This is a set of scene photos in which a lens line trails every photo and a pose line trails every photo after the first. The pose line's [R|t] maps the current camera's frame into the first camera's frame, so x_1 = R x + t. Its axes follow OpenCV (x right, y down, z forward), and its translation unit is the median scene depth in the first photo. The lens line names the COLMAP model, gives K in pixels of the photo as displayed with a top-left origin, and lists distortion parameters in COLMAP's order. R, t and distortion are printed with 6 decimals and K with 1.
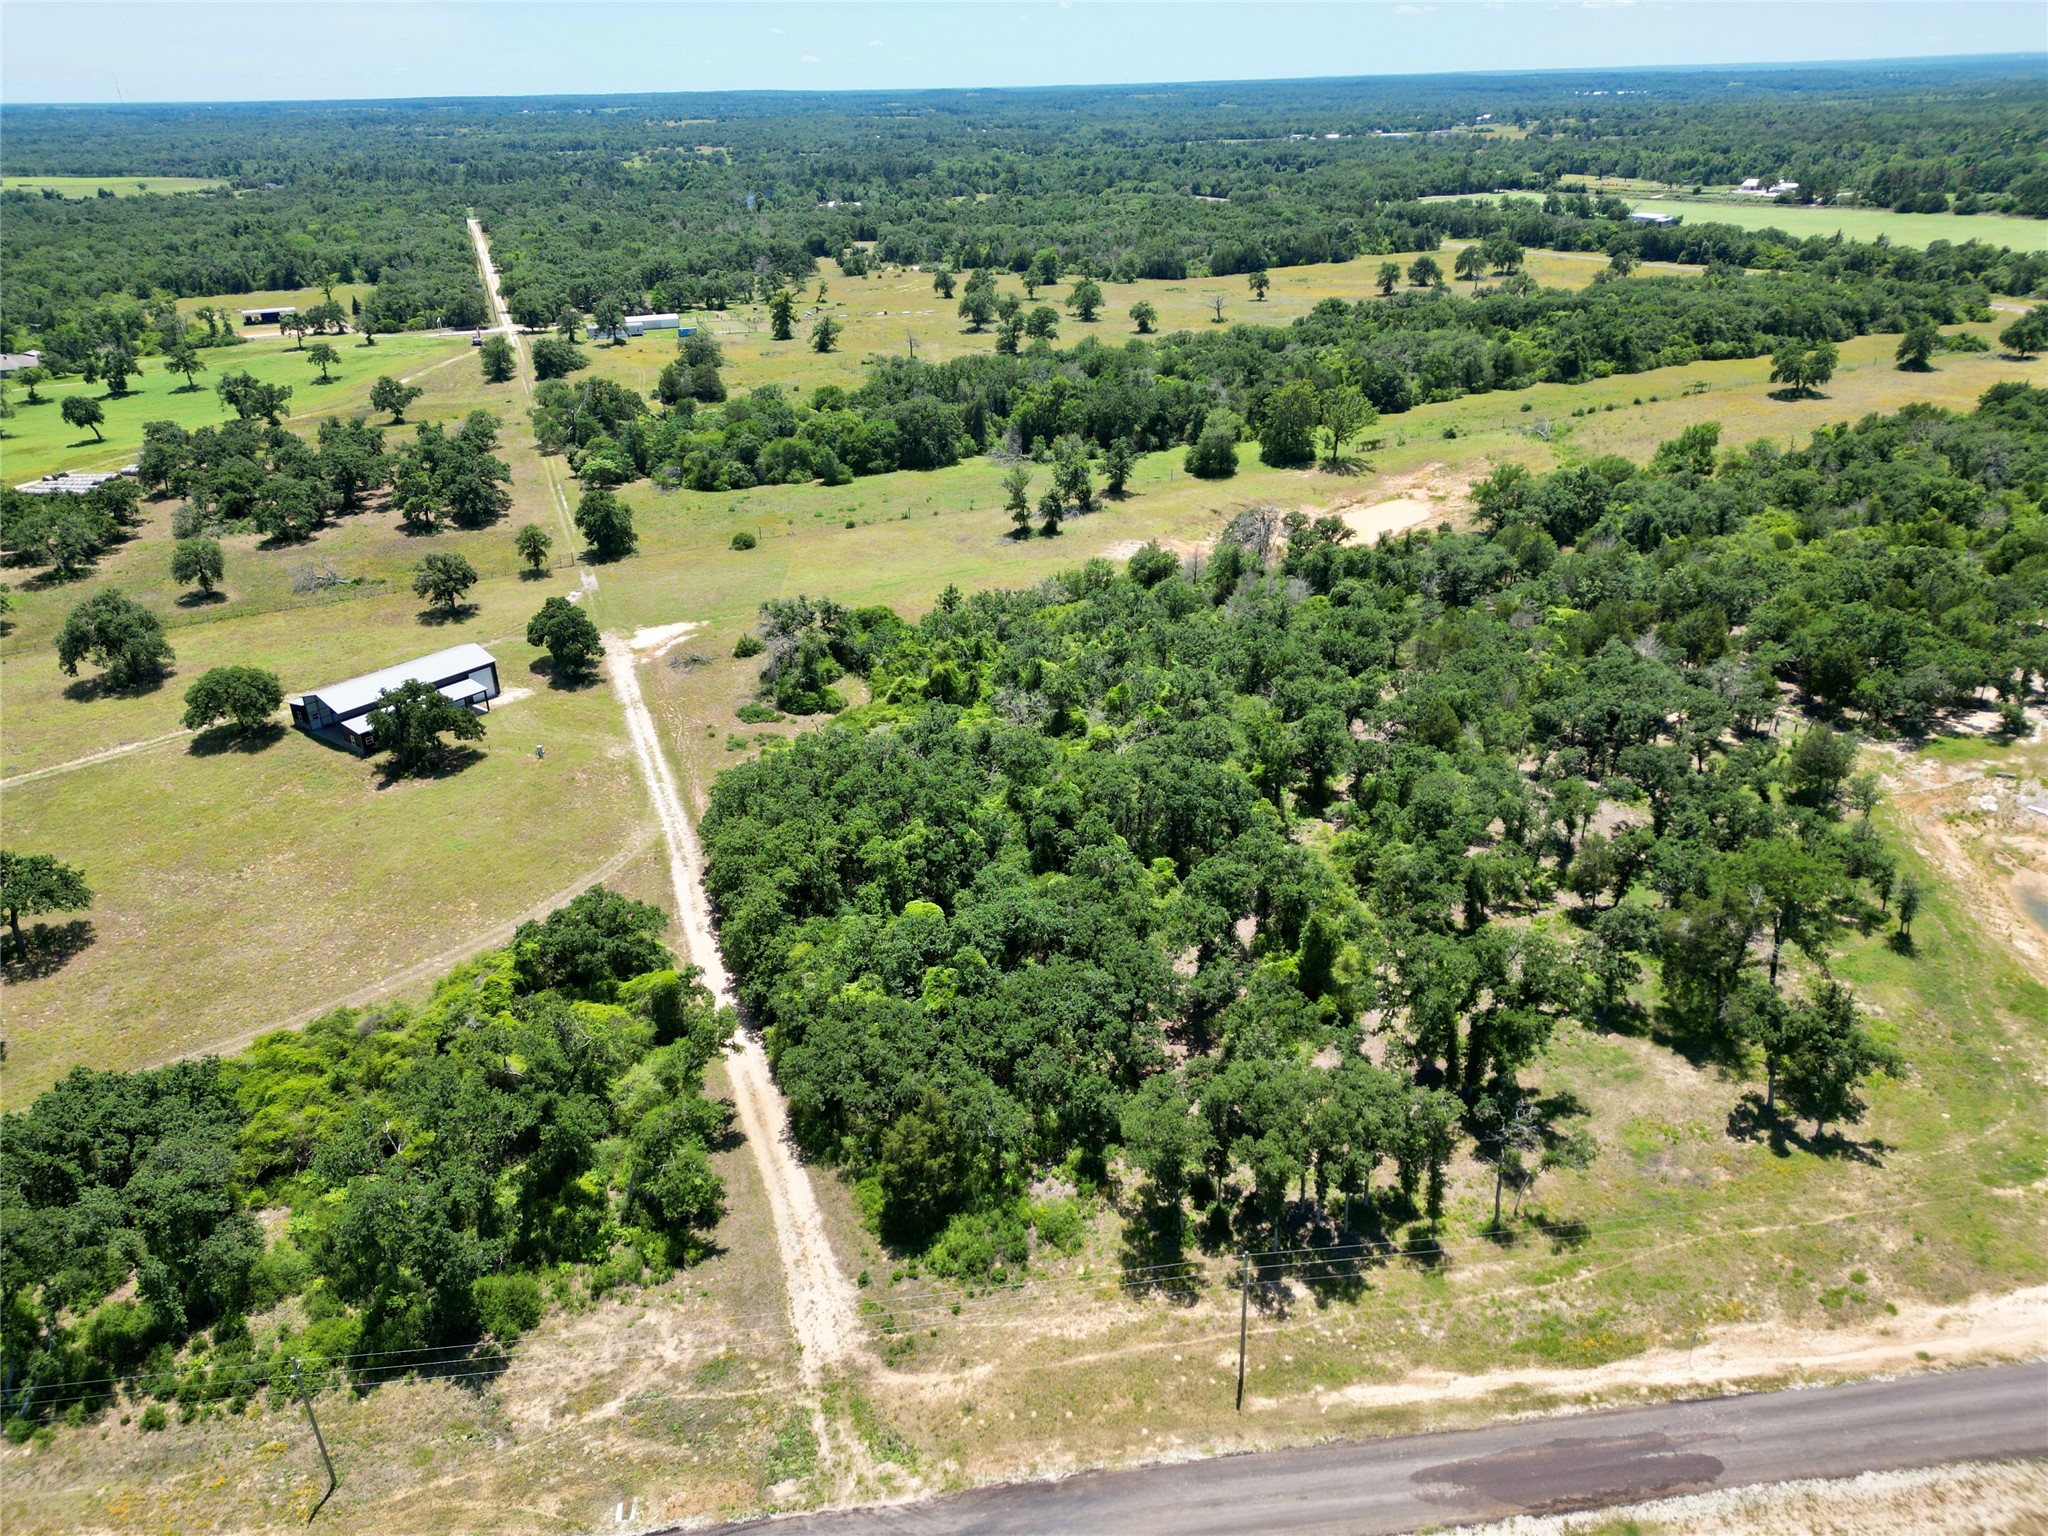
lens RADIAL K [[1423.0, 0, 1039.0], [0, 1423.0, 778.5], [0, 0, 1]] dist [0.061324, -0.047181]
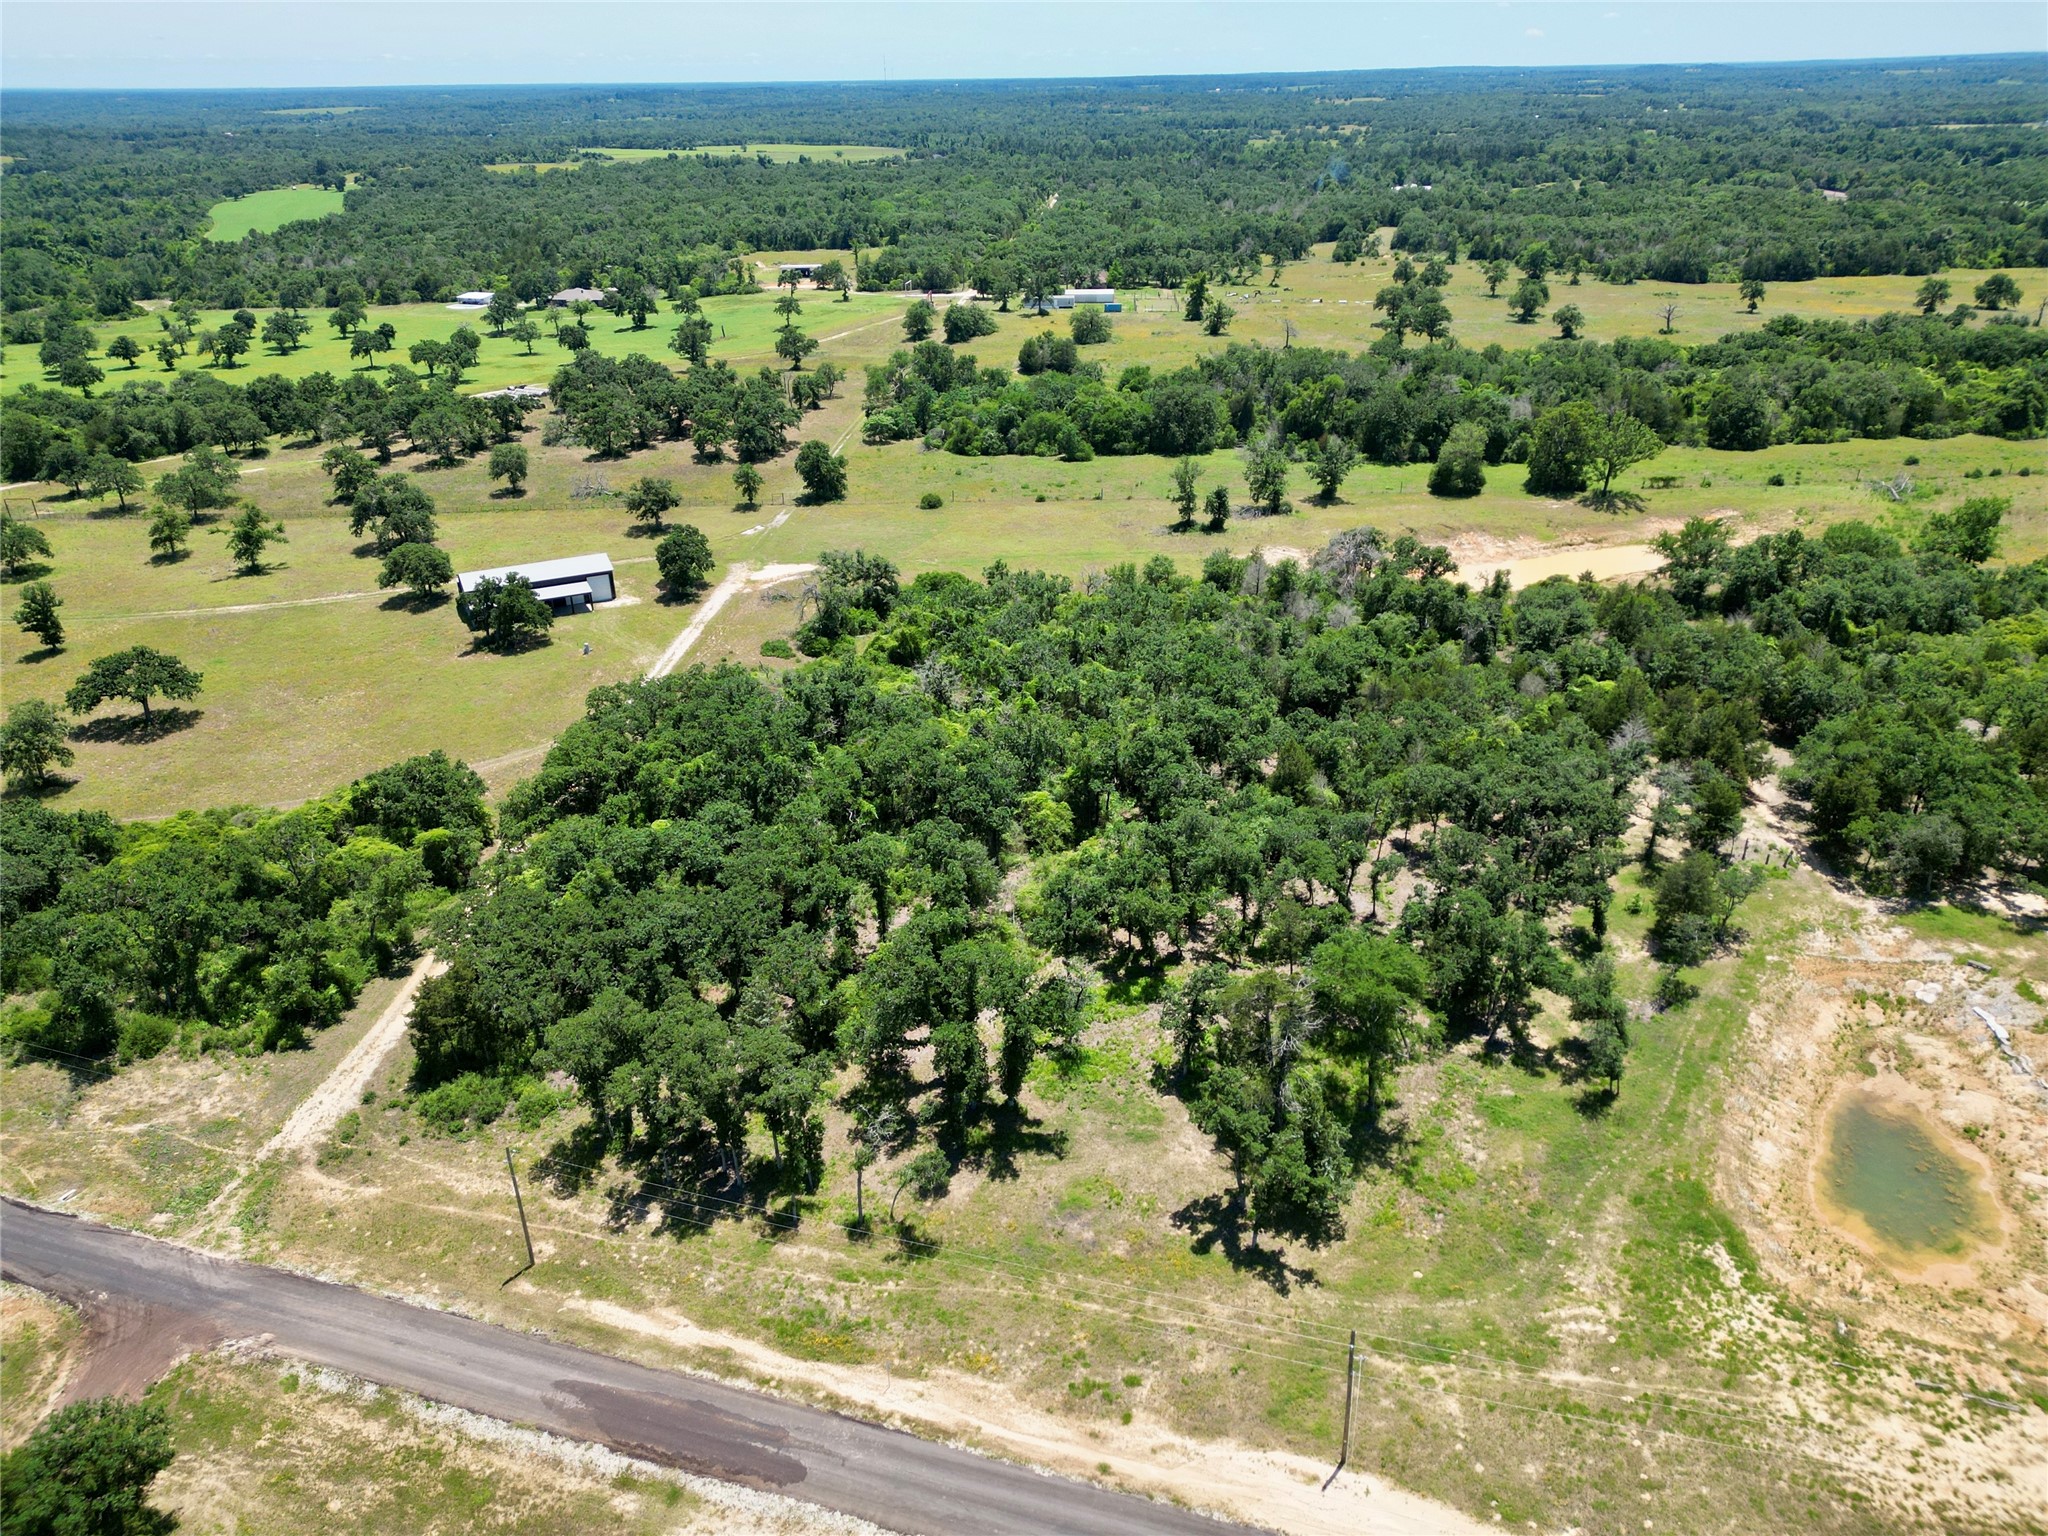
lens RADIAL K [[1423.0, 0, 1029.4], [0, 1423.0, 771.1], [0, 0, 1]] dist [0.061324, -0.047181]
pose [[0.906347, 0.191707, -0.376542, 0.394498], [-0.188486, 0.981009, 0.045765, -0.037985], [0.378165, 0.029494, 0.925268, 0.048594]]
